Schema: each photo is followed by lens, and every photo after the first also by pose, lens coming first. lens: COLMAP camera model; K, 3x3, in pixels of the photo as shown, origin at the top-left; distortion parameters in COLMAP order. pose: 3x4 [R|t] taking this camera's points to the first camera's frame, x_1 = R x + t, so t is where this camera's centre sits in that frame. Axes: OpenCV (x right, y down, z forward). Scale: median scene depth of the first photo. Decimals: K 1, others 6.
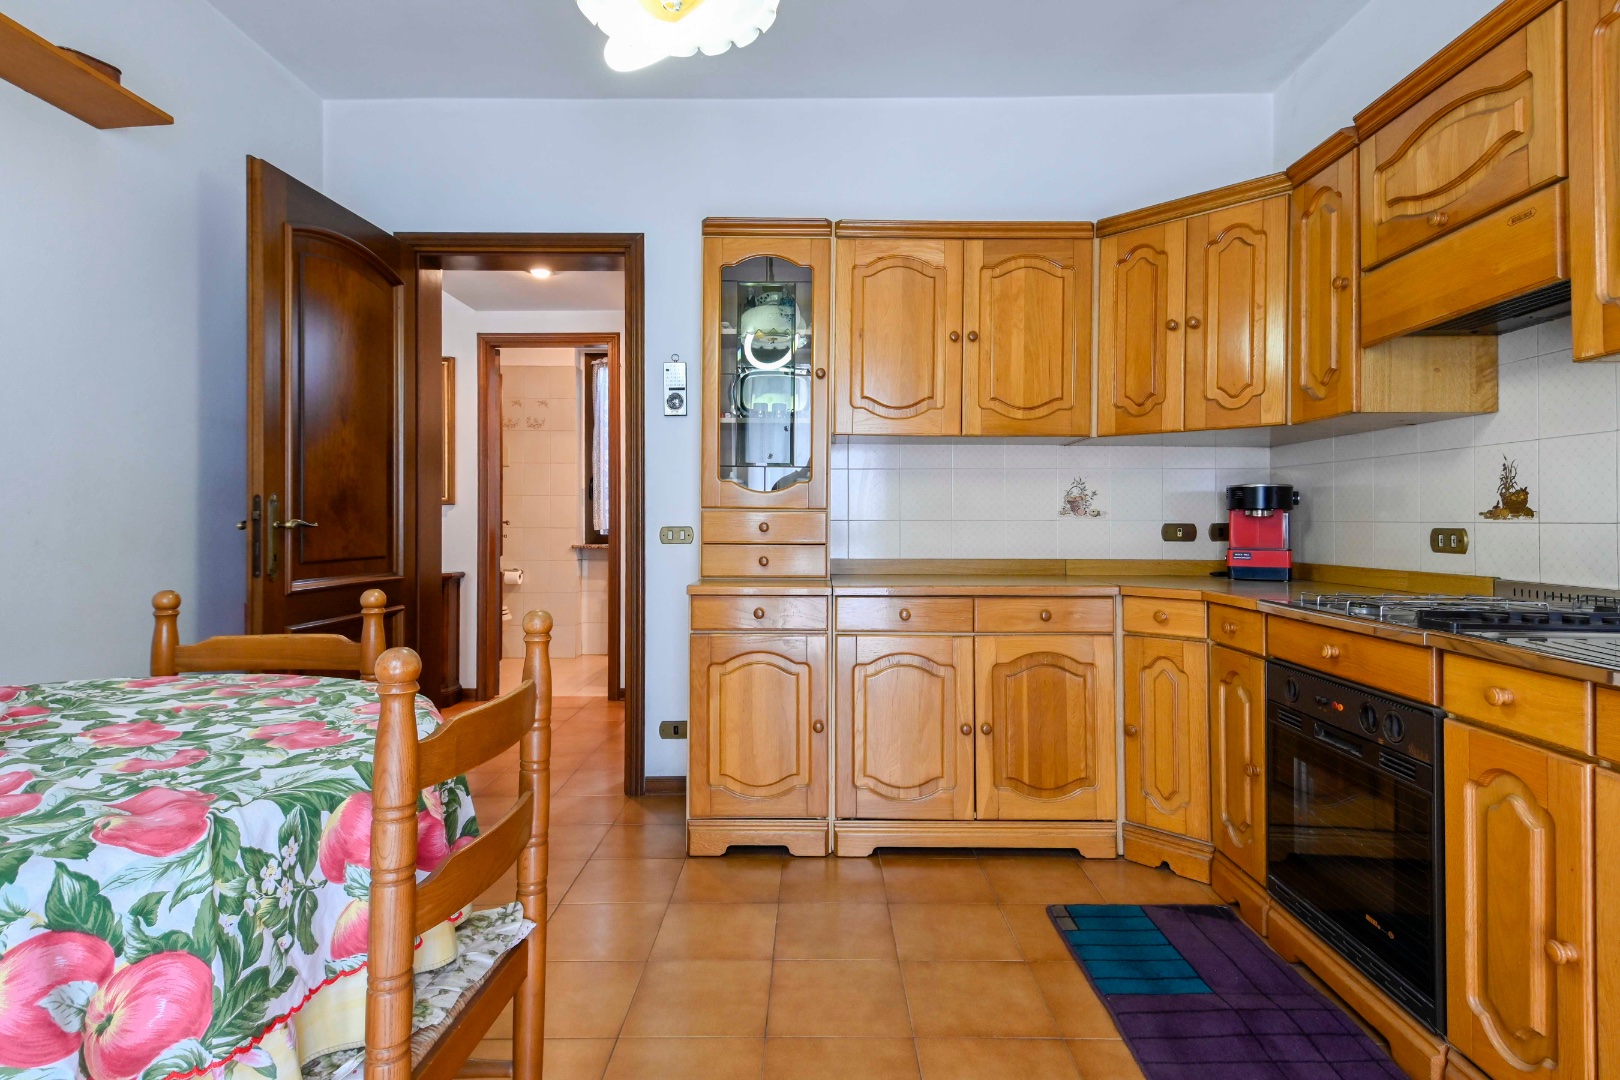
lens RADIAL K [[849.5, 0, 815.5], [0, 849.5, 539.0], [0, 0, 1]] dist [0.026493, -0.014676]
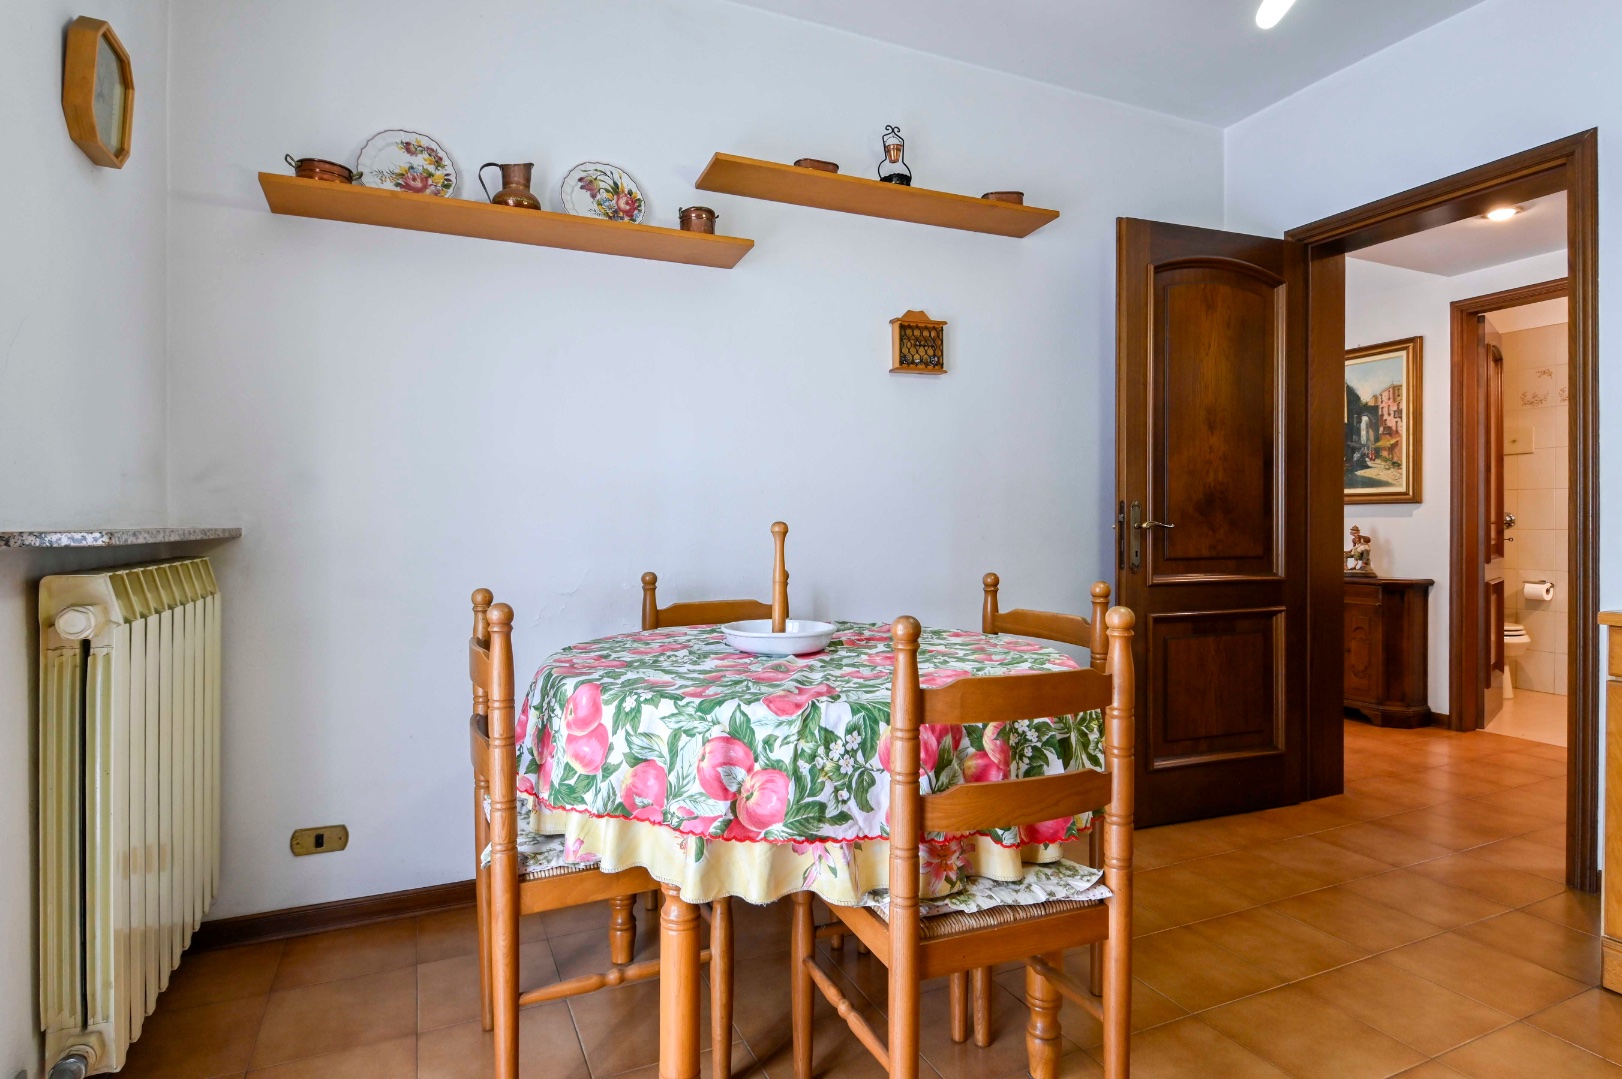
lens RADIAL K [[848.0, 0, 809.2], [0, 848.0, 570.1], [0, 0, 1]] dist [0.033342, -0.030623]
pose [[0.402306, 0.051937, -0.914031, 0.720719], [-0.018208, 0.998646, 0.048730, -0.011970], [0.915324, -0.002962, 0.402707, 0.311110]]
